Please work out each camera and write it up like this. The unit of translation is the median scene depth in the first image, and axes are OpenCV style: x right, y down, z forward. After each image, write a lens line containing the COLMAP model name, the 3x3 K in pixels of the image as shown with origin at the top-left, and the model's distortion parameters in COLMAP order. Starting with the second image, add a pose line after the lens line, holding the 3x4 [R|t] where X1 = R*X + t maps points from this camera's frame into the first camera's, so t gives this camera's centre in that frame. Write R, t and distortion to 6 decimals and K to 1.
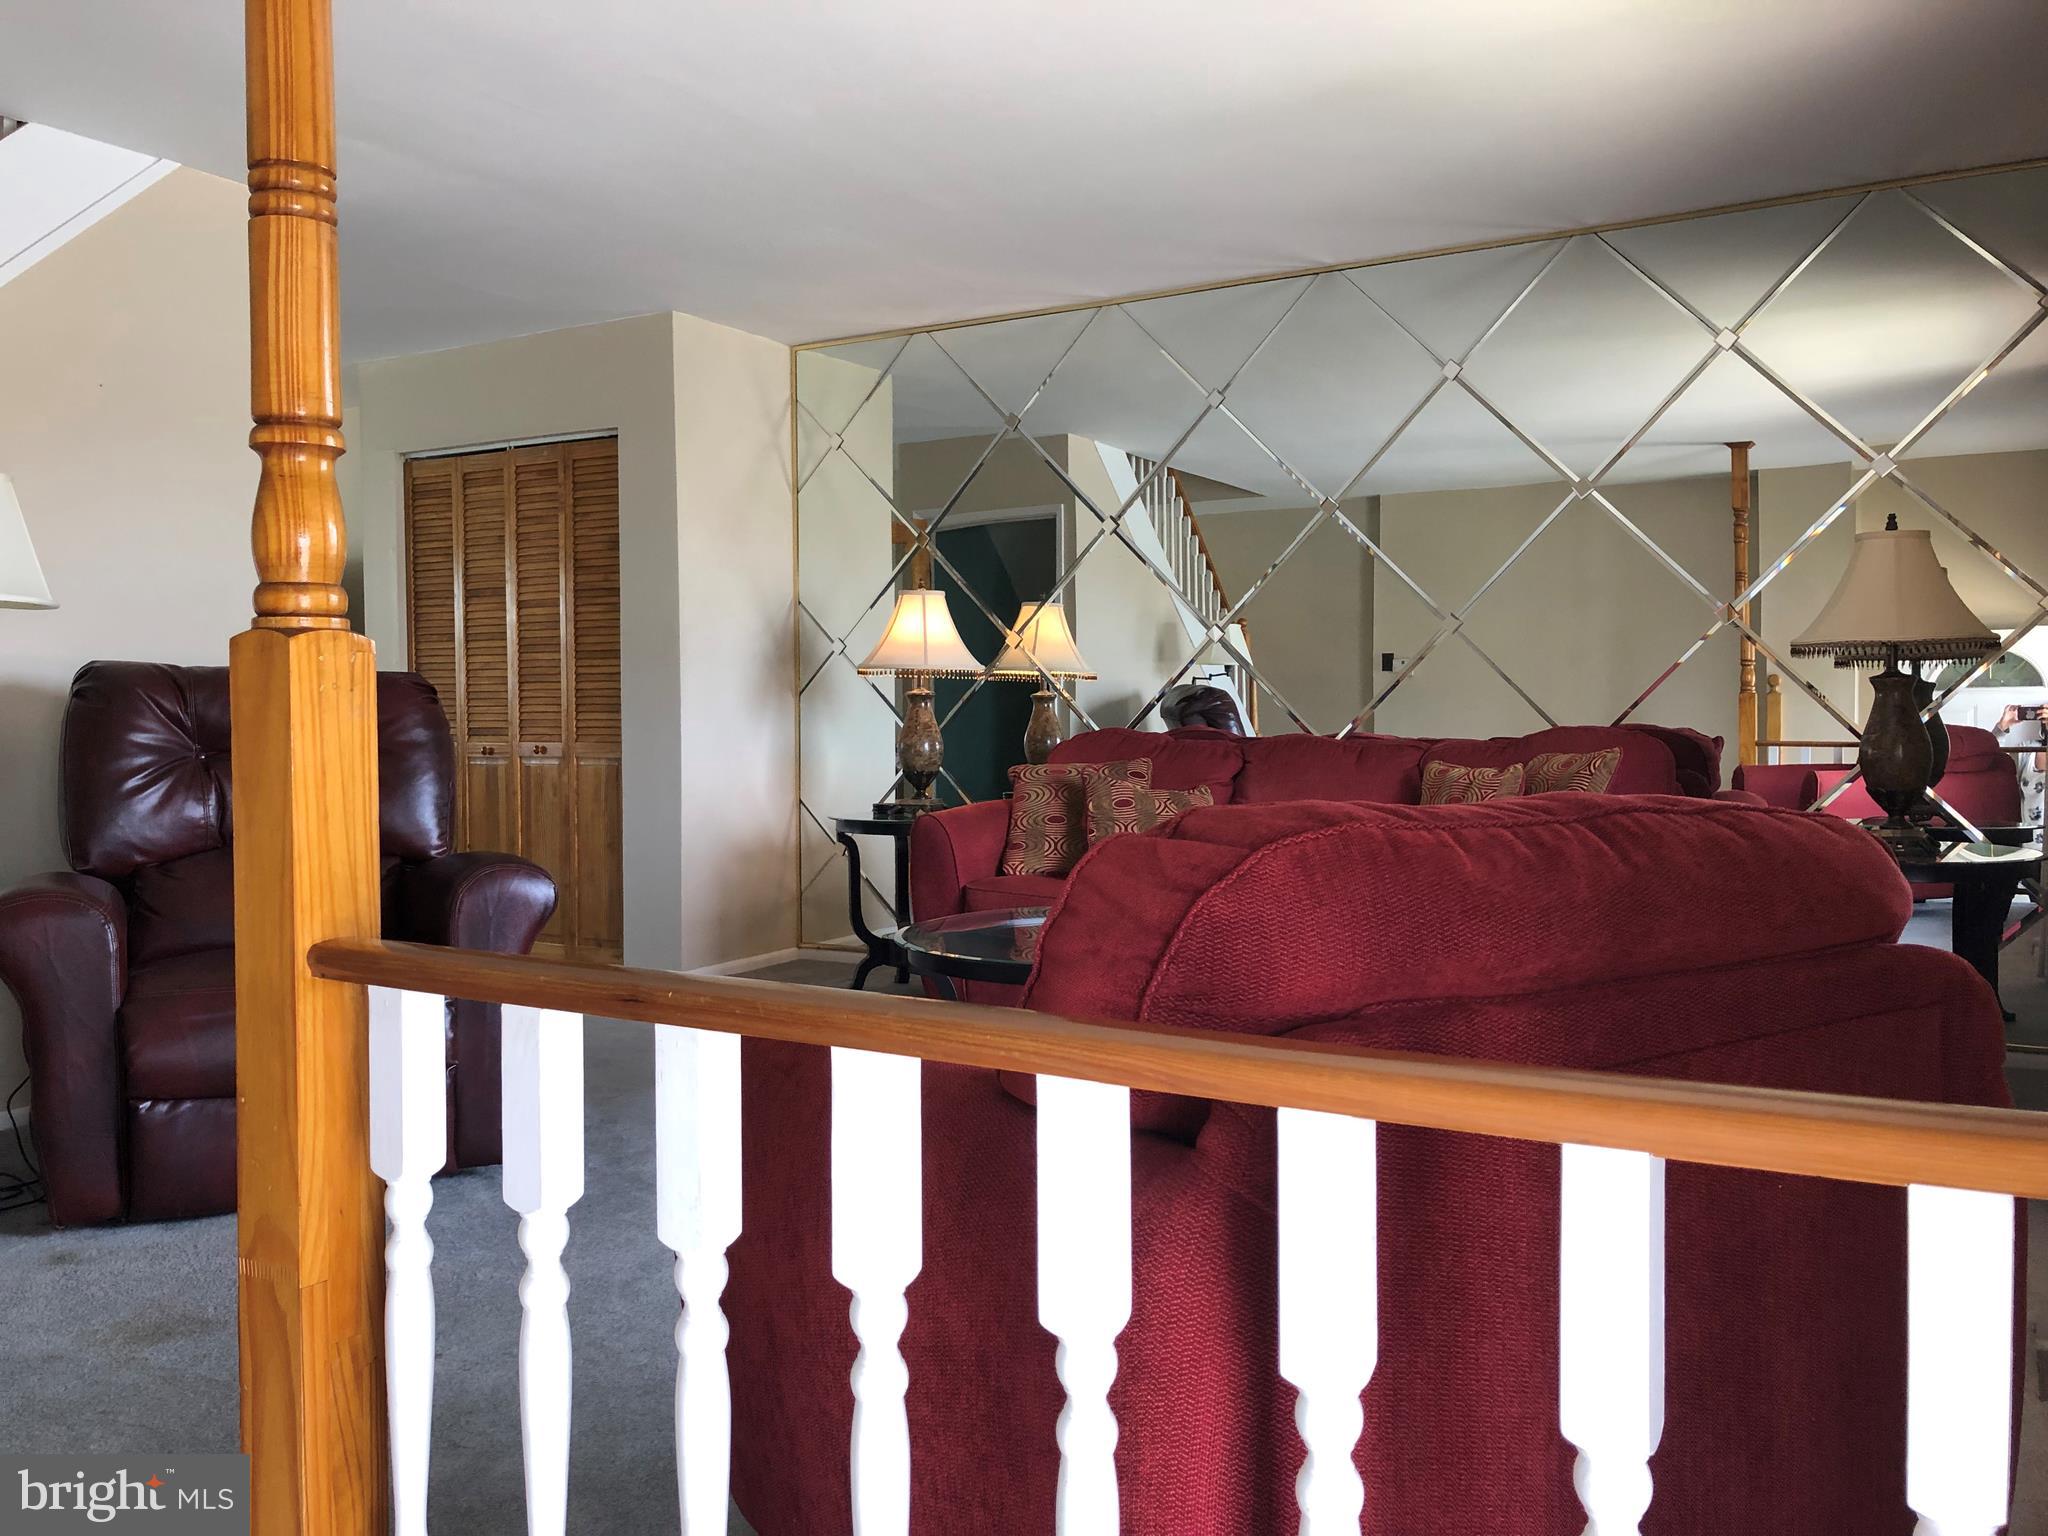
lens RADIAL K [[1658.7, 0, 1002.5], [0, 1658.7, 747.7], [0, 0, 1]] dist [0.033212, -0.034784]
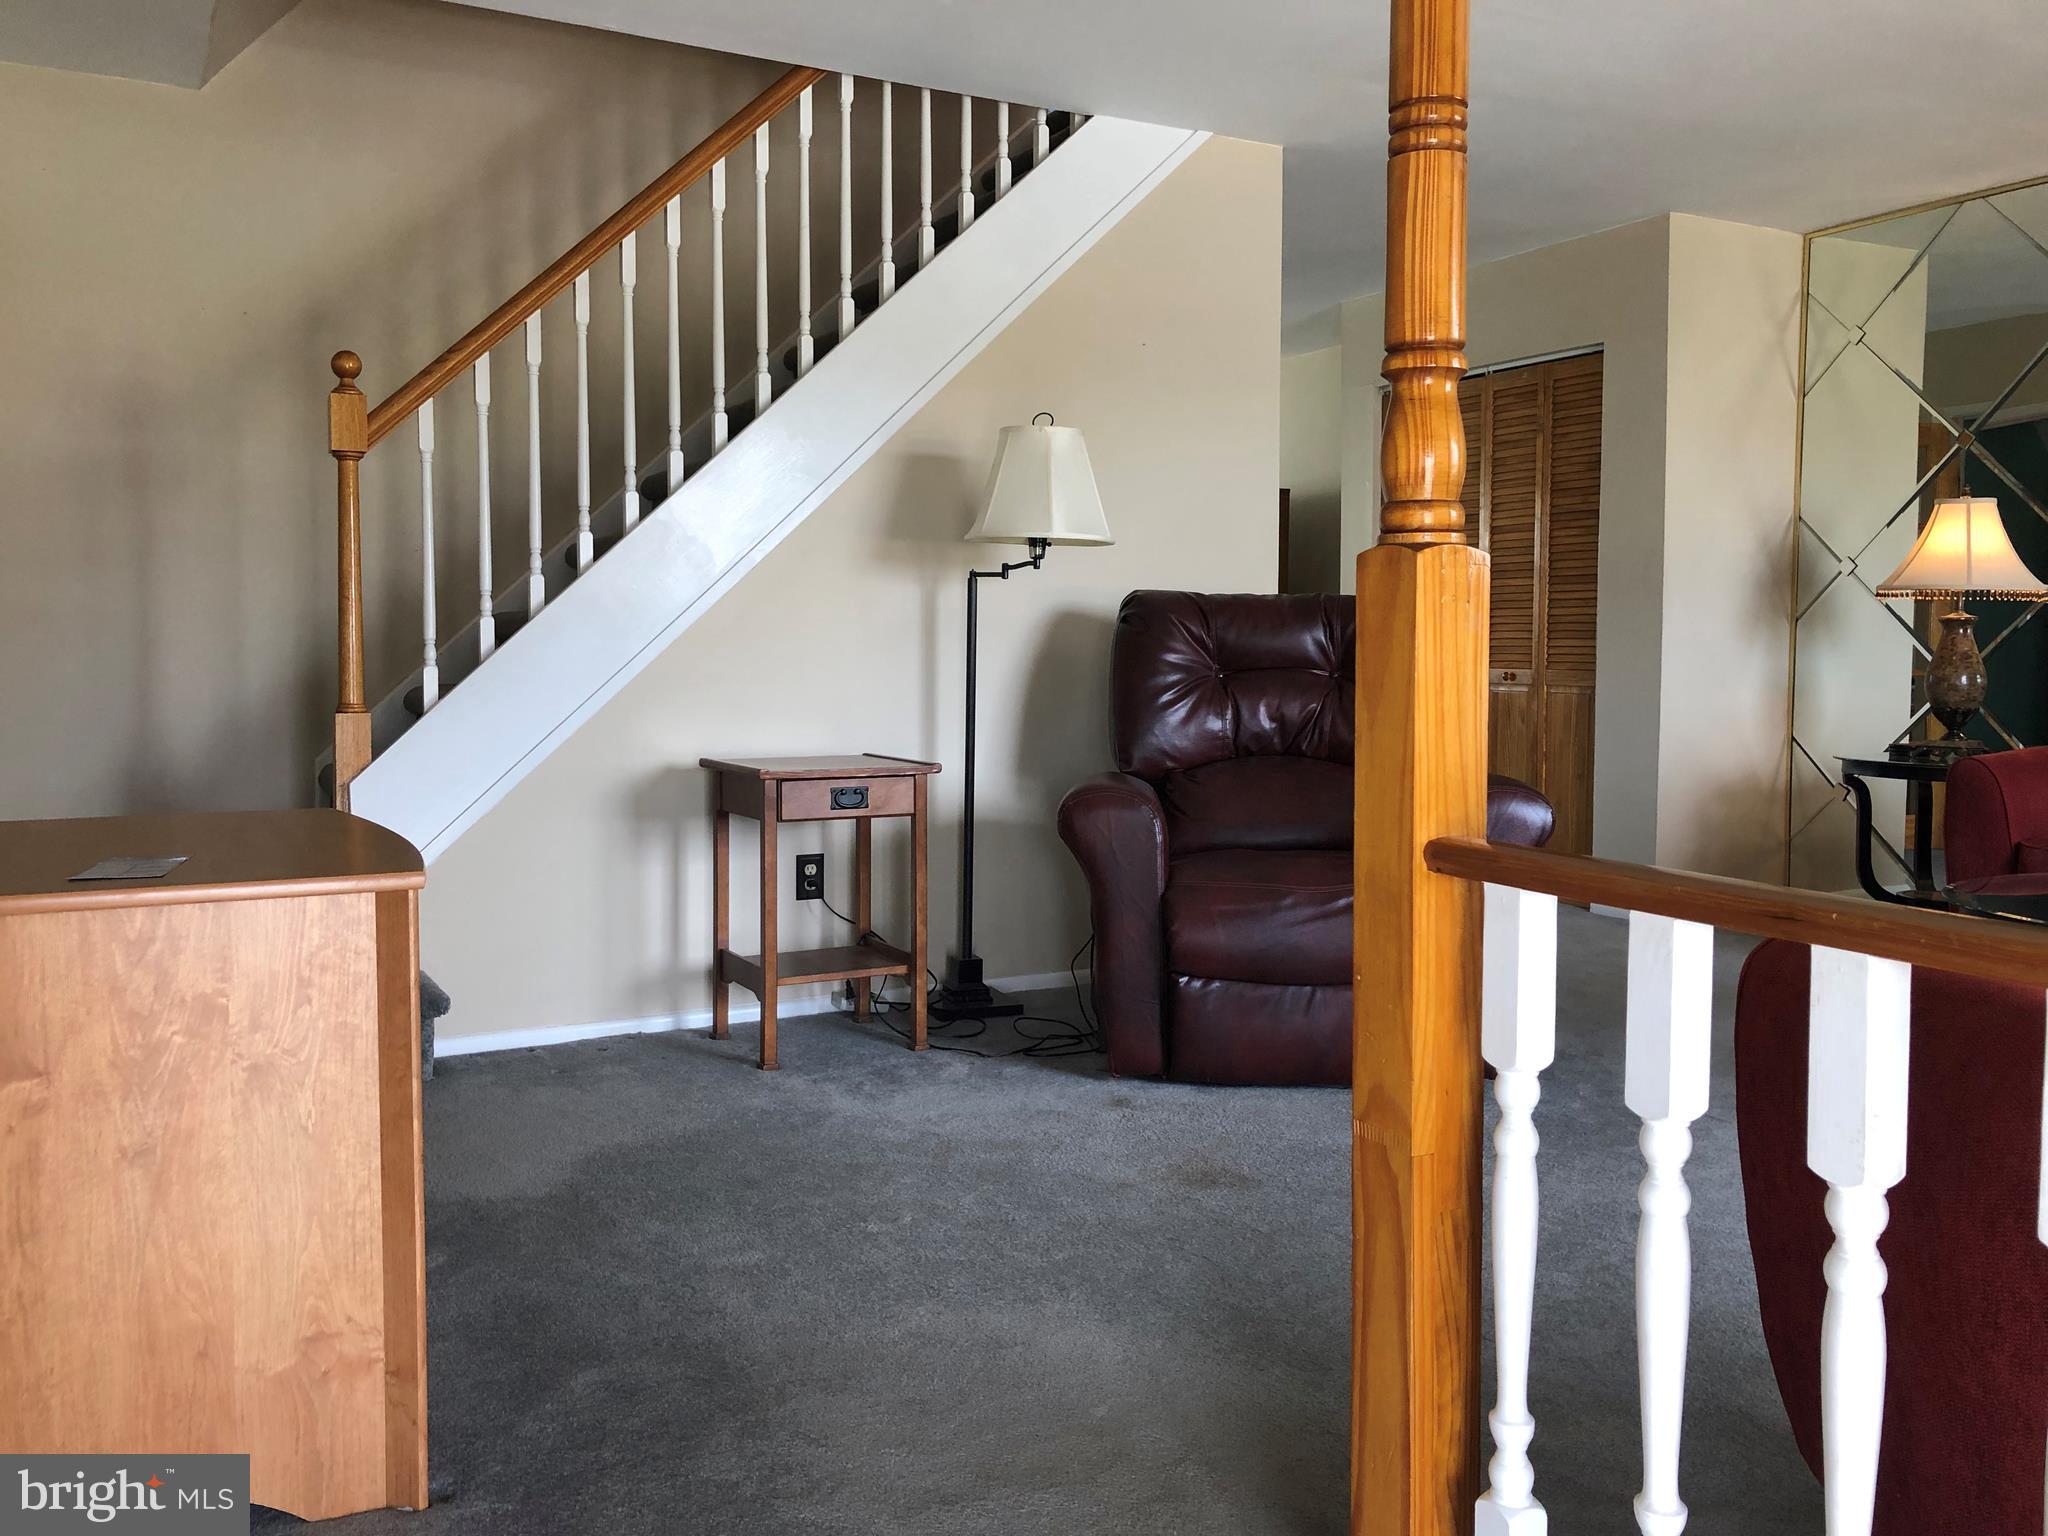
lens RADIAL K [[1658.7, 0, 1009.7], [0, 1658.7, 746.0], [0, 0, 1]] dist [0.033212, -0.034784]
pose [[0.855358, 0.039261, -0.516547, -0.029766], [-0.018084, 0.998779, 0.045967, 0.004255], [0.517721, -0.029977, 0.855024, -0.014910]]
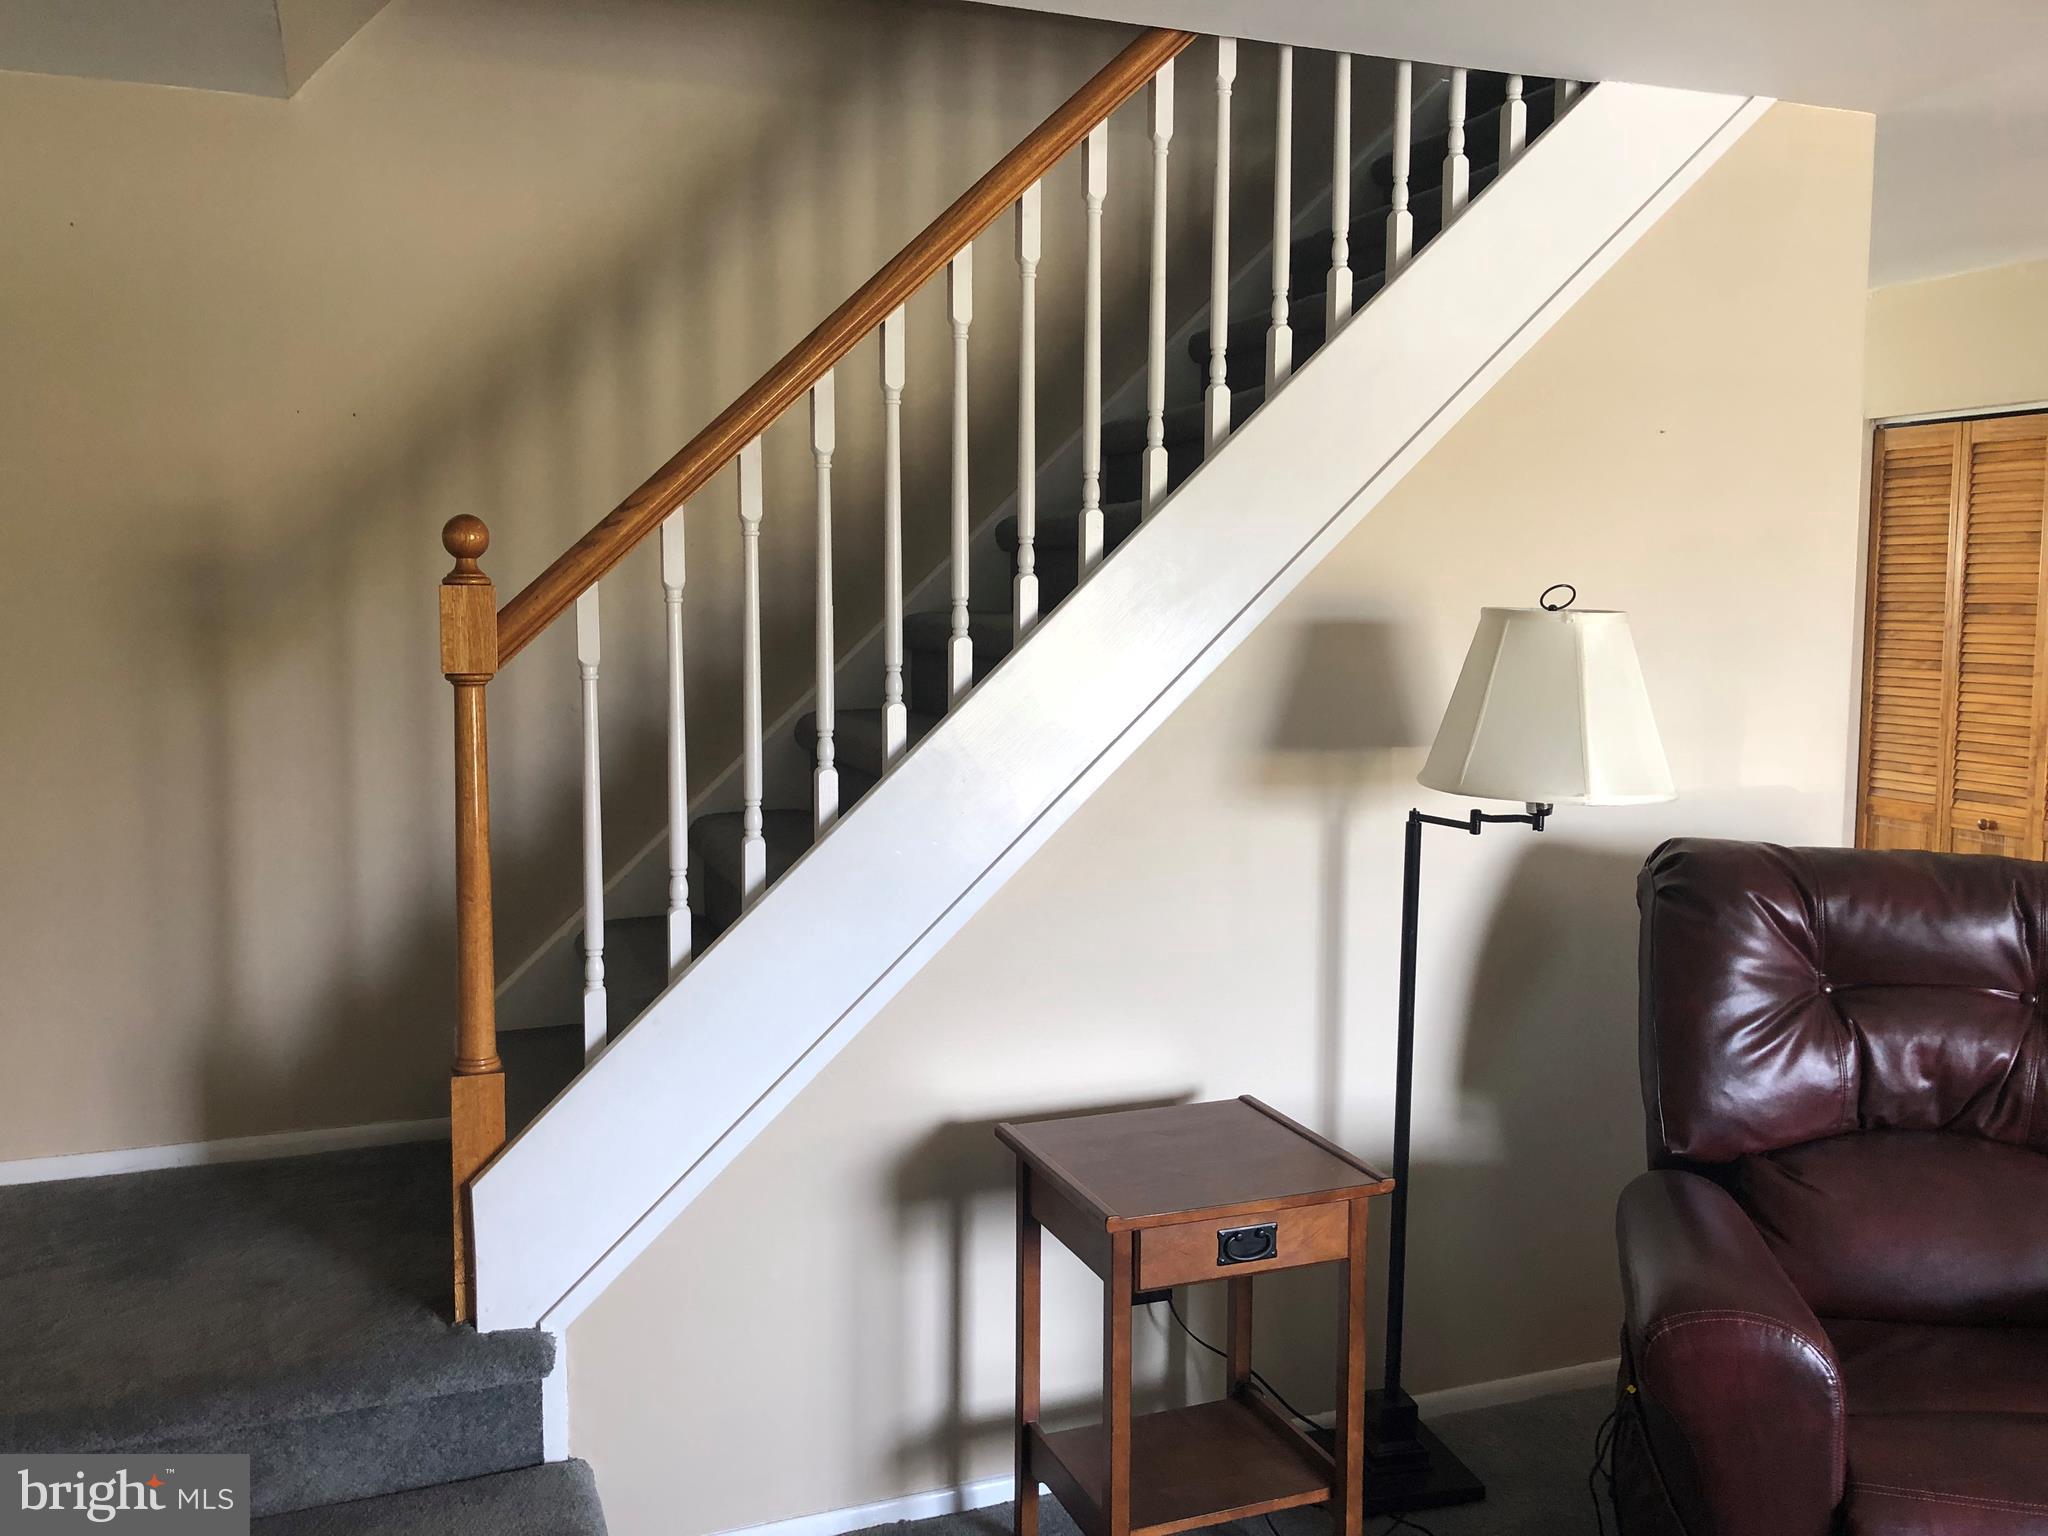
lens RADIAL K [[1658.7, 0, 1002.6], [0, 1658.7, 738.9], [0, 0, 1]] dist [0.033212, -0.034784]
pose [[0.777369, 0.061488, -0.626032, -0.326810], [-0.019034, 0.997055, 0.074294, -0.143680], [0.628757, -0.045838, 0.776250, 0.267164]]
